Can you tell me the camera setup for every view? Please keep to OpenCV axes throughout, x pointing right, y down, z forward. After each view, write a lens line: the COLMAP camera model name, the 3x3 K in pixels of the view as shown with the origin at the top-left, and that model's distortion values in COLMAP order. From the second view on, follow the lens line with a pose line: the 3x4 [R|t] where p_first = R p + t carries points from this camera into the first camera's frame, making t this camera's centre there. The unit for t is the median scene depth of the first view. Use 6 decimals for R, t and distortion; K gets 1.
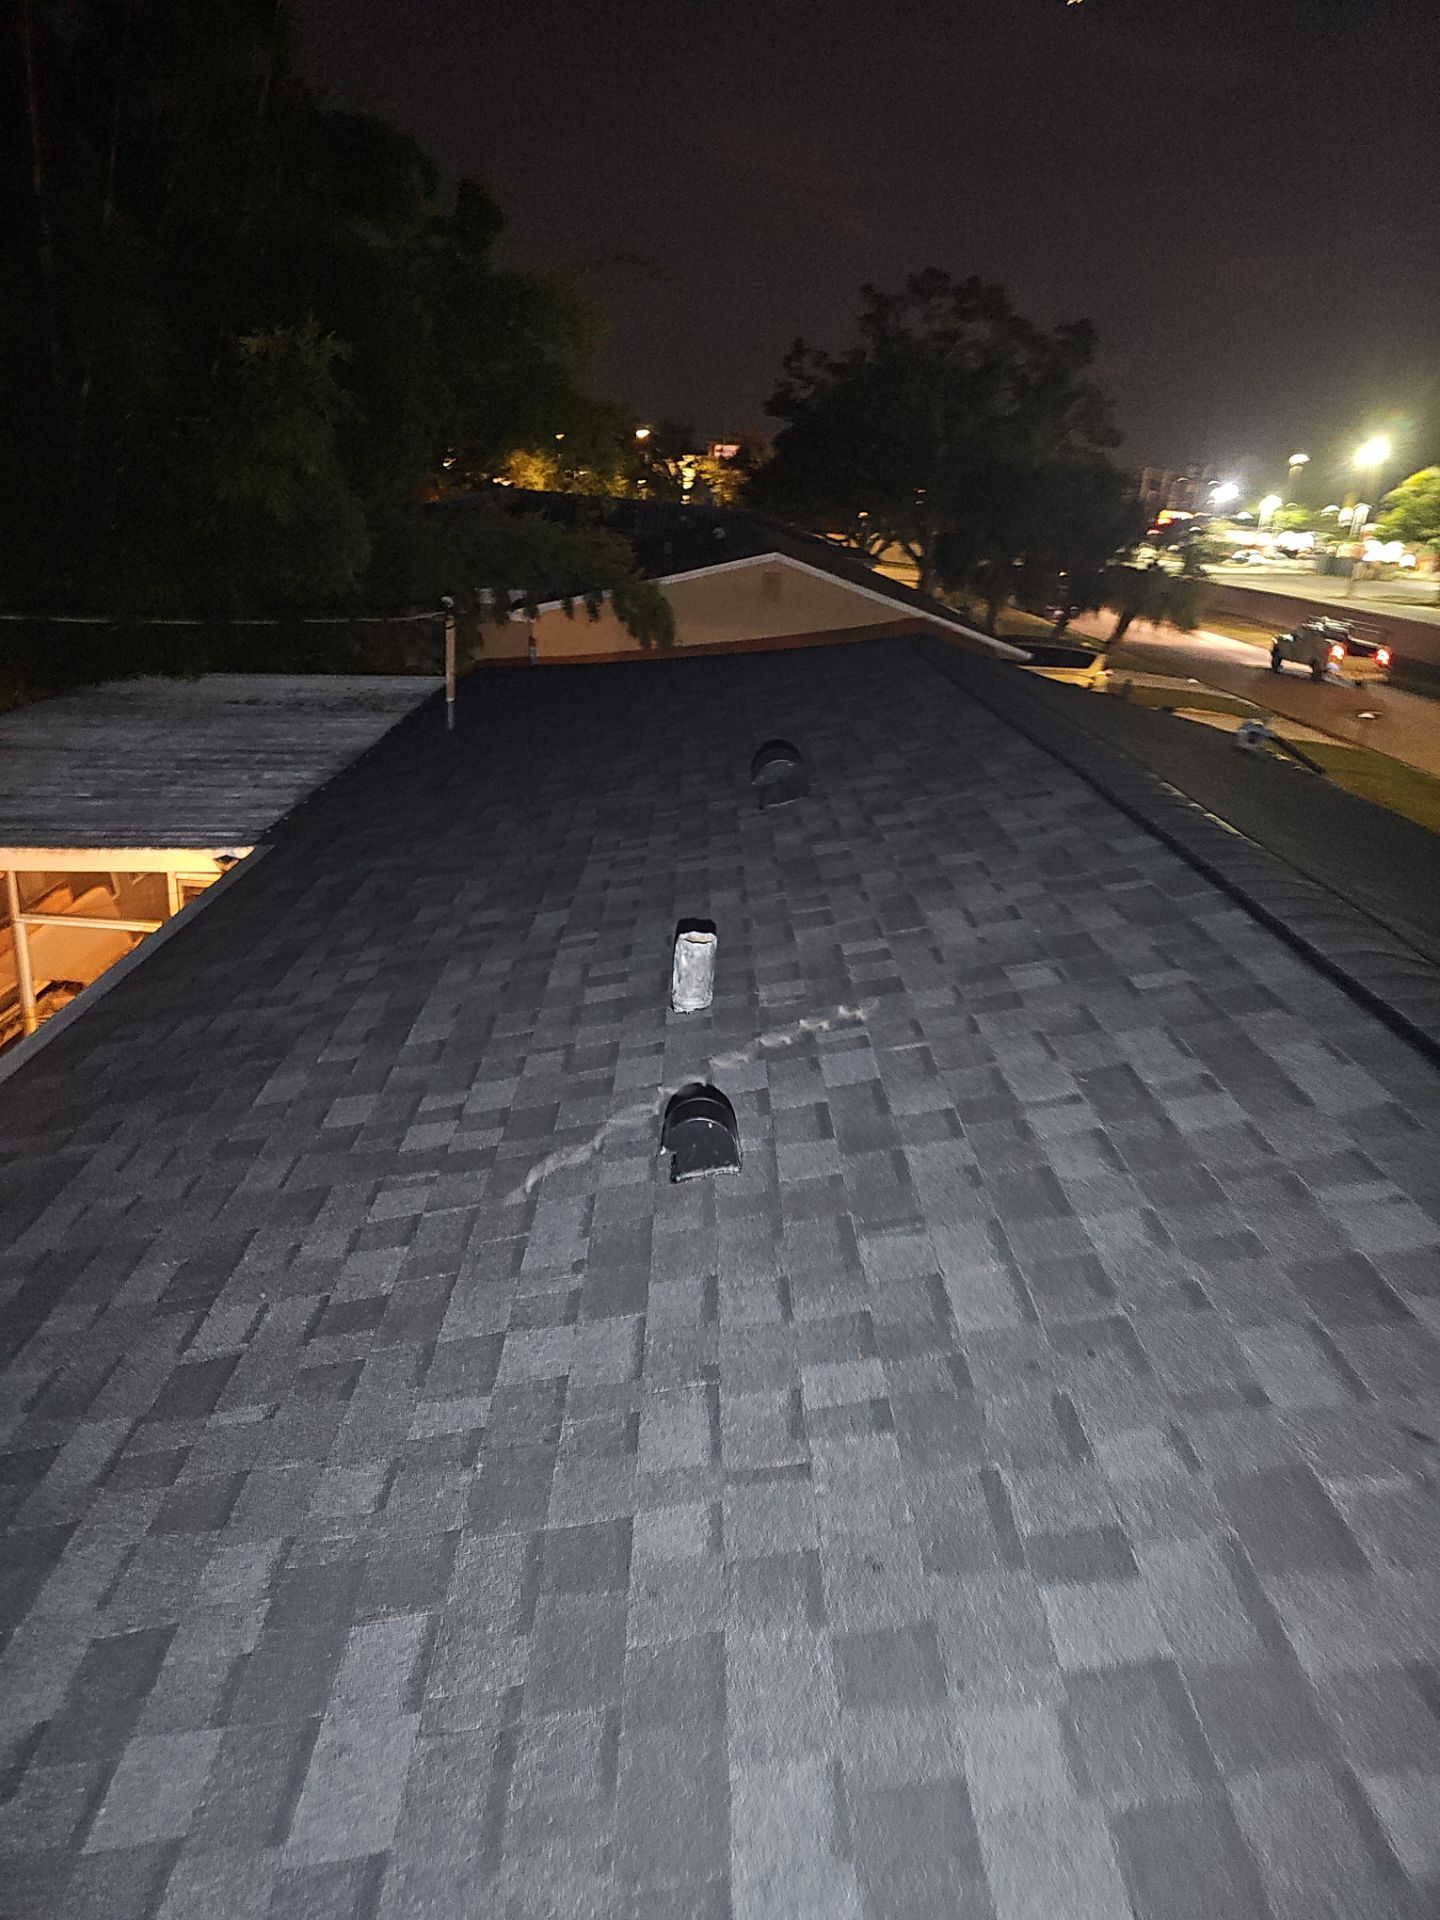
lens RADIAL K [[1258.2, 0, 725.2], [0, 1258.2, 958.4], [0, 0, 1]] dist [0.041536, -0.001197]
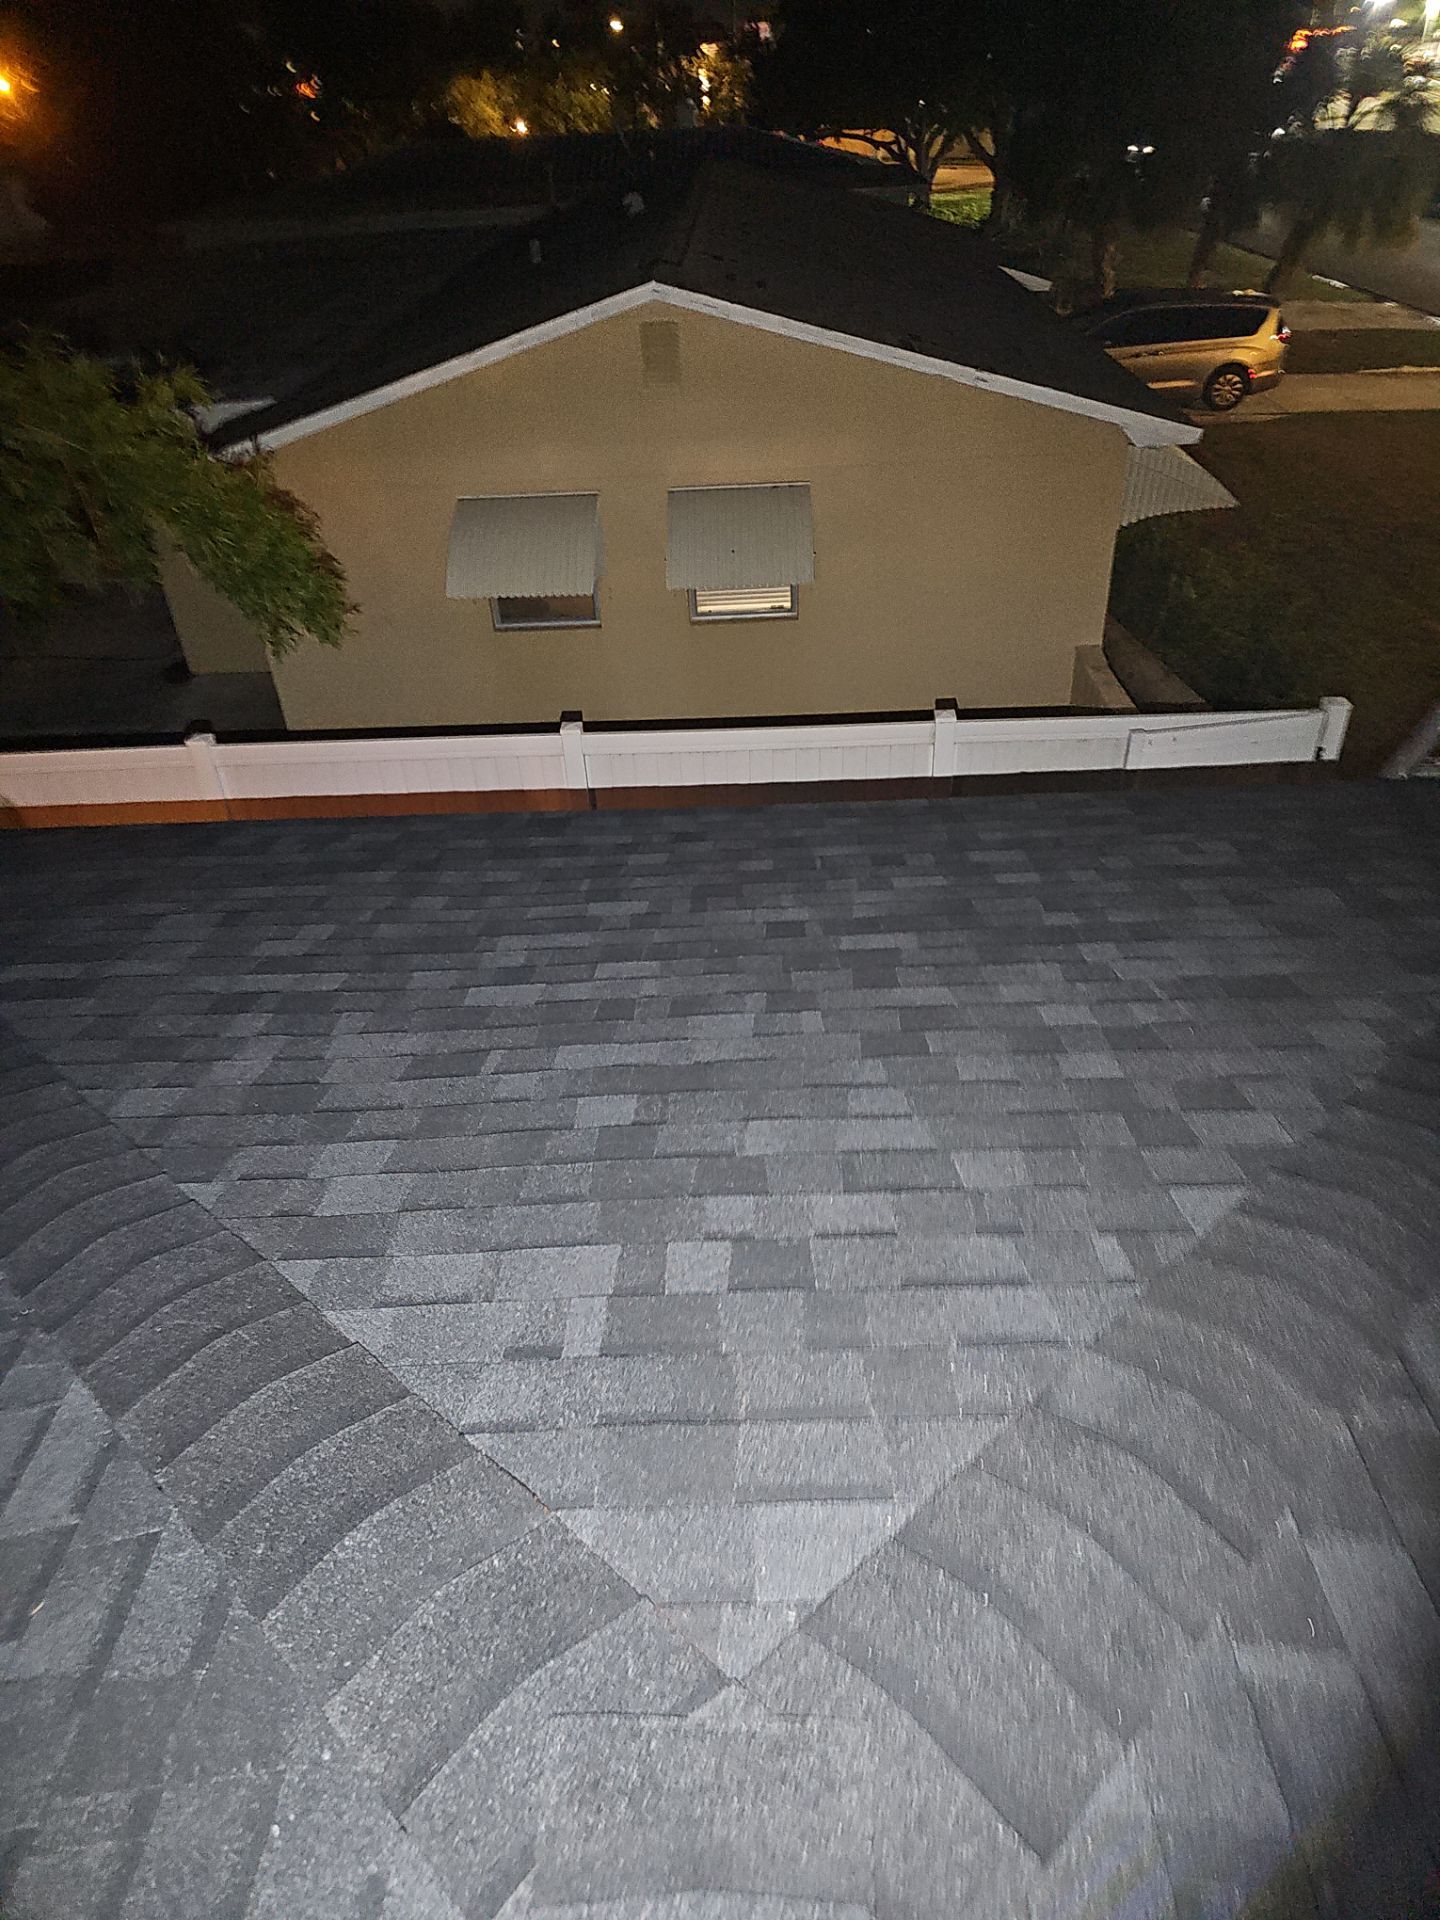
lens RADIAL K [[1266.0, 0, 713.5], [0, 1266.0, 966.9], [0, 0, 1]] dist [0.068560, -0.046697]
pose [[0.991080, -0.086161, -0.101674, 0.030505], [0.108098, 0.965930, 0.235148, -0.060921], [0.077949, -0.244041, 0.966627, 0.156999]]
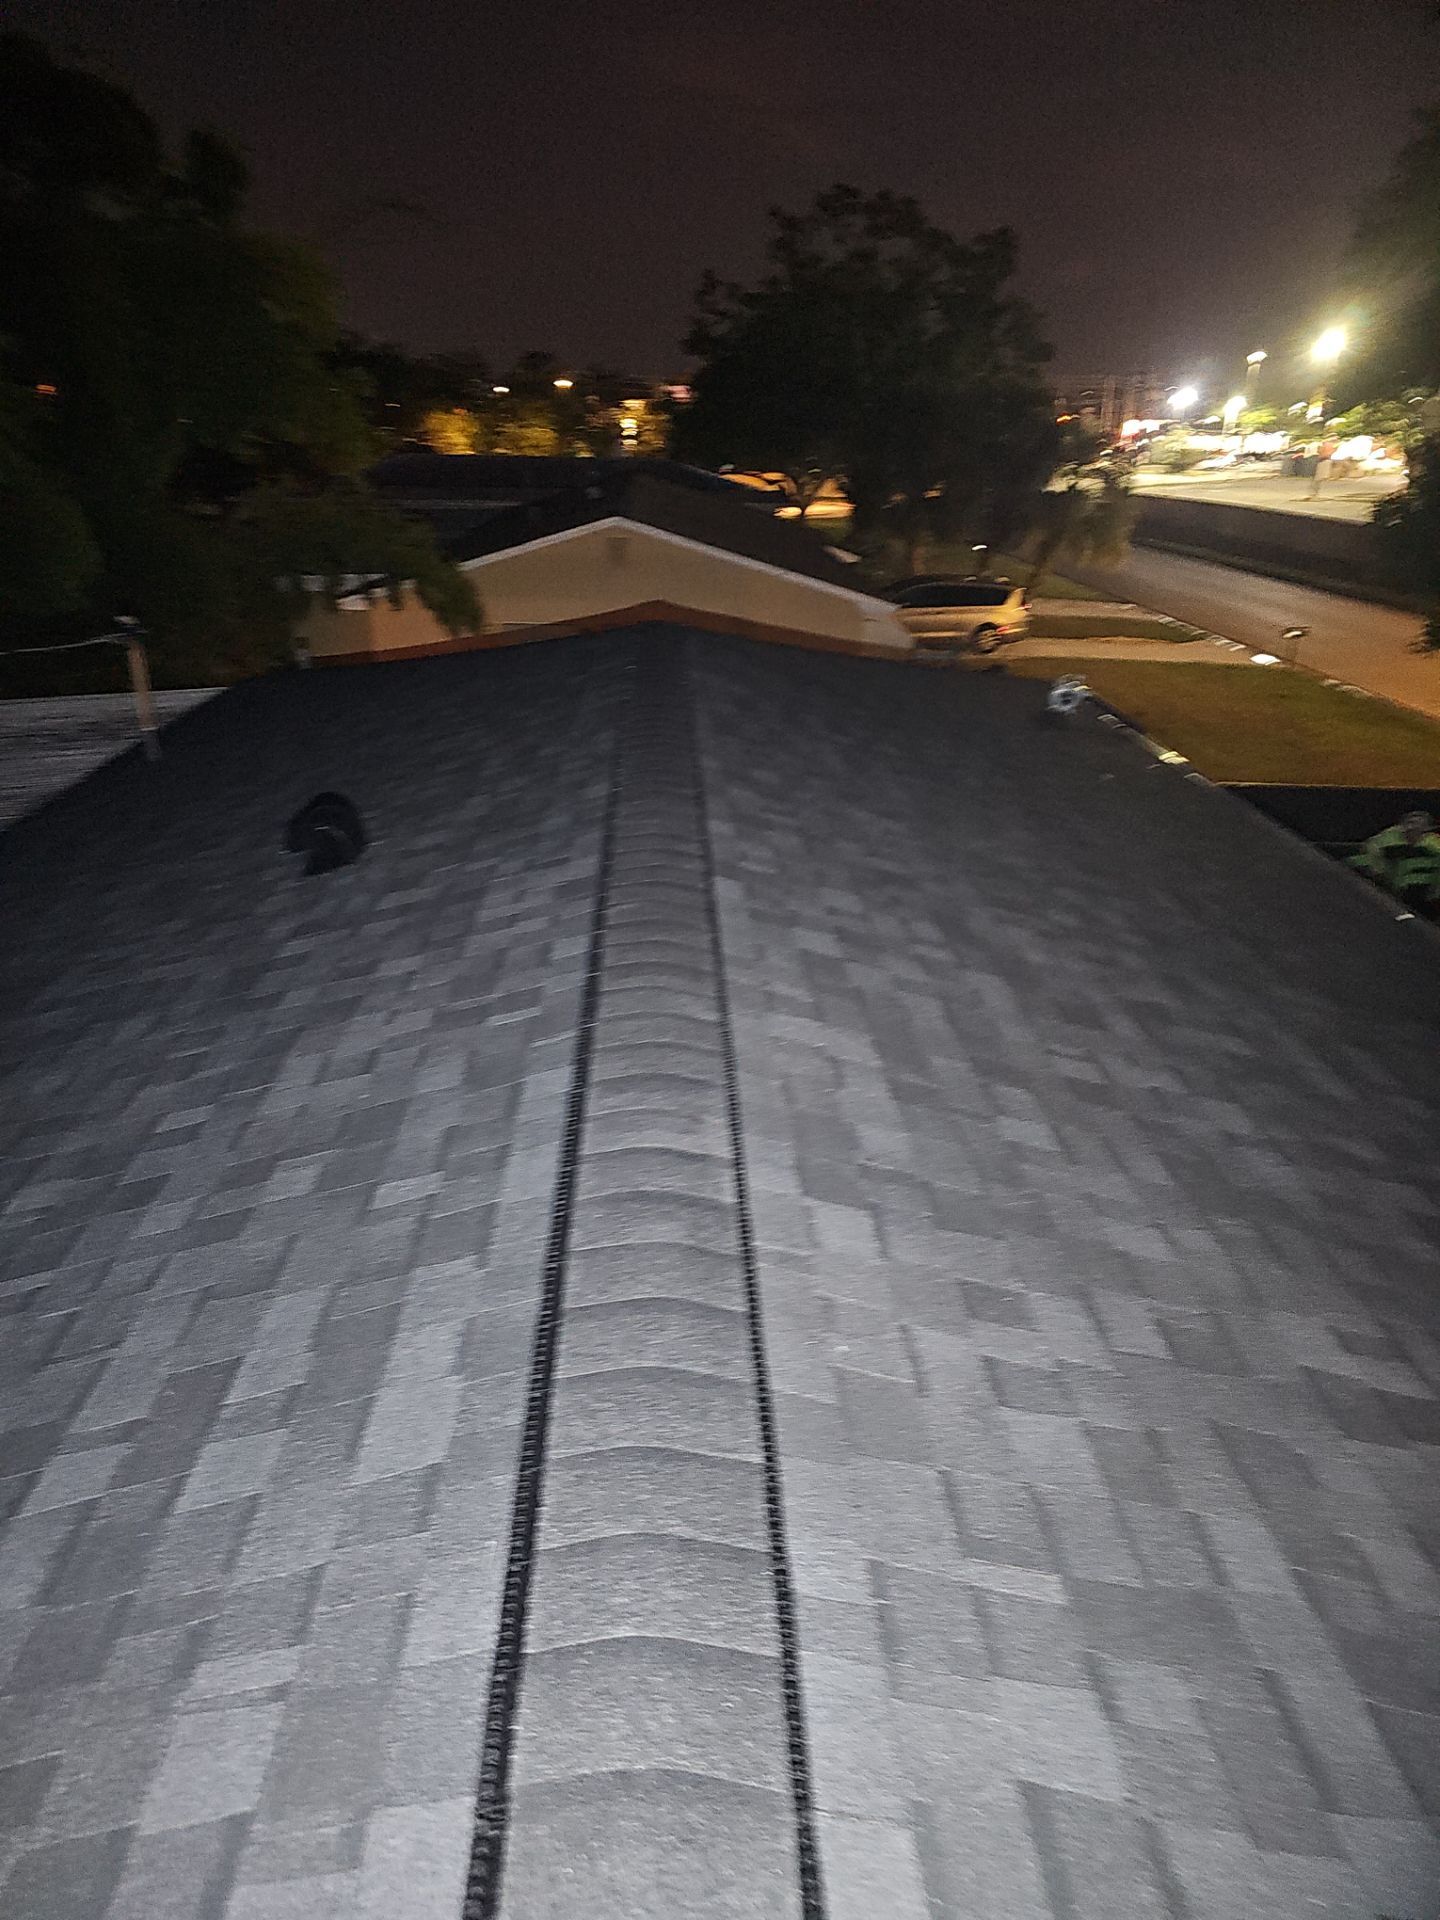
lens RADIAL K [[1266.0, 0, 713.5], [0, 1266.0, 966.9], [0, 0, 1]] dist [0.068560, -0.046697]
pose [[0.997340, -0.072566, -0.006830, 0.031850], [0.072790, 0.996465, 0.041941, -0.007989], [0.003762, -0.042327, 0.999097, 0.014166]]
